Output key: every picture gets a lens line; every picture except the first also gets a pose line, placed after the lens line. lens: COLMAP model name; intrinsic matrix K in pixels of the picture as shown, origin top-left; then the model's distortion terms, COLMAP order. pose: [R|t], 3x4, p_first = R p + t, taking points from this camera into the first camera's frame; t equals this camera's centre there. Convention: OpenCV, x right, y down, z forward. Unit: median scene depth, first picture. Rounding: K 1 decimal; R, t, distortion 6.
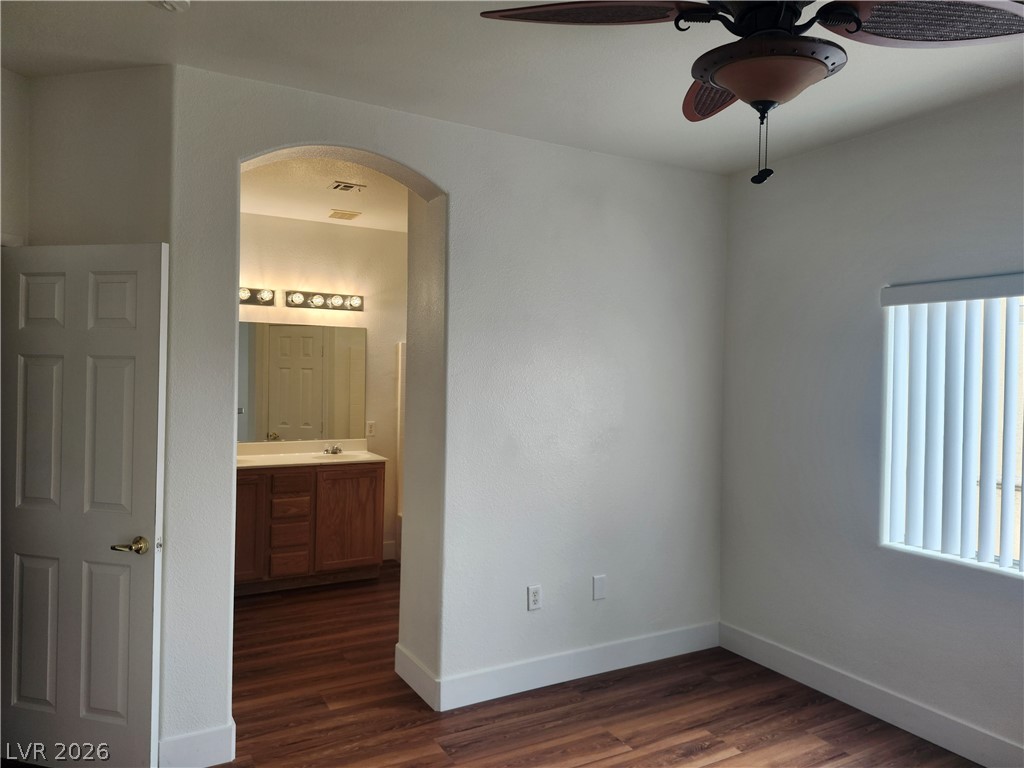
lens RADIAL K [[704.3, 0, 512.0], [0, 704.3, 384.0], [0, 0, 1]] dist [0.079646, -0.098852]
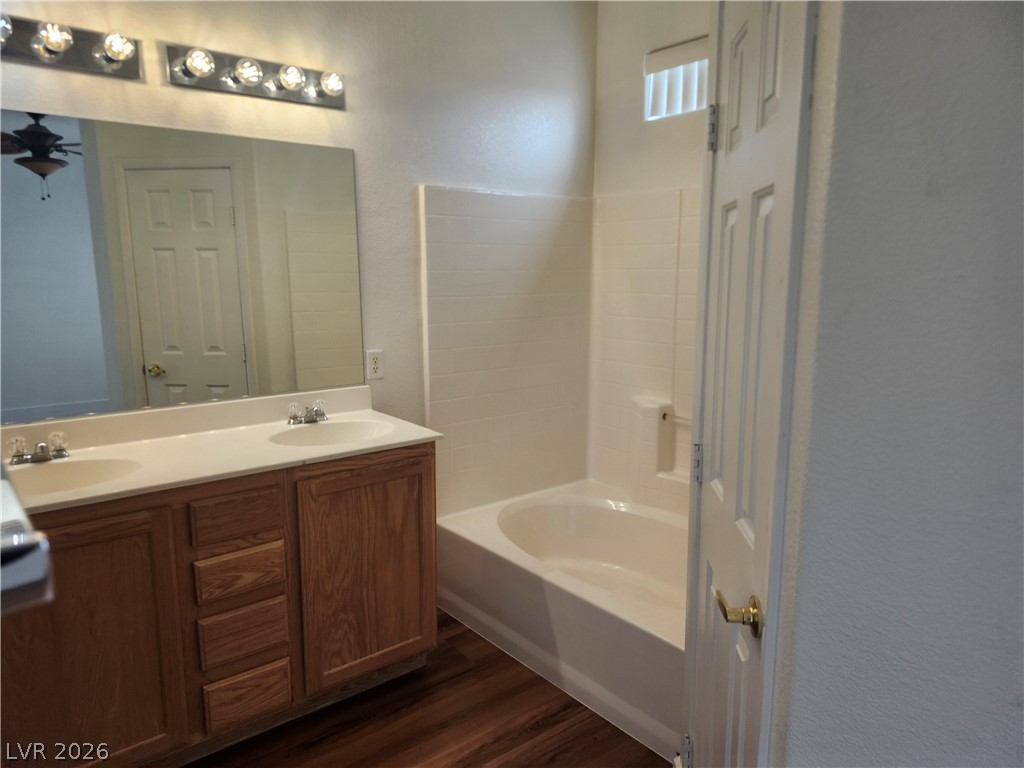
lens RADIAL K [[704.5, 0, 513.5], [0, 704.5, 396.4], [0, 0, 1]] dist [0.079966, -0.099423]
pose [[0.986141, -0.048009, 0.158811, -0.200544], [0.021172, 0.985807, 0.166543, 0.005519], [-0.164553, -0.160873, 0.973161, 0.542891]]
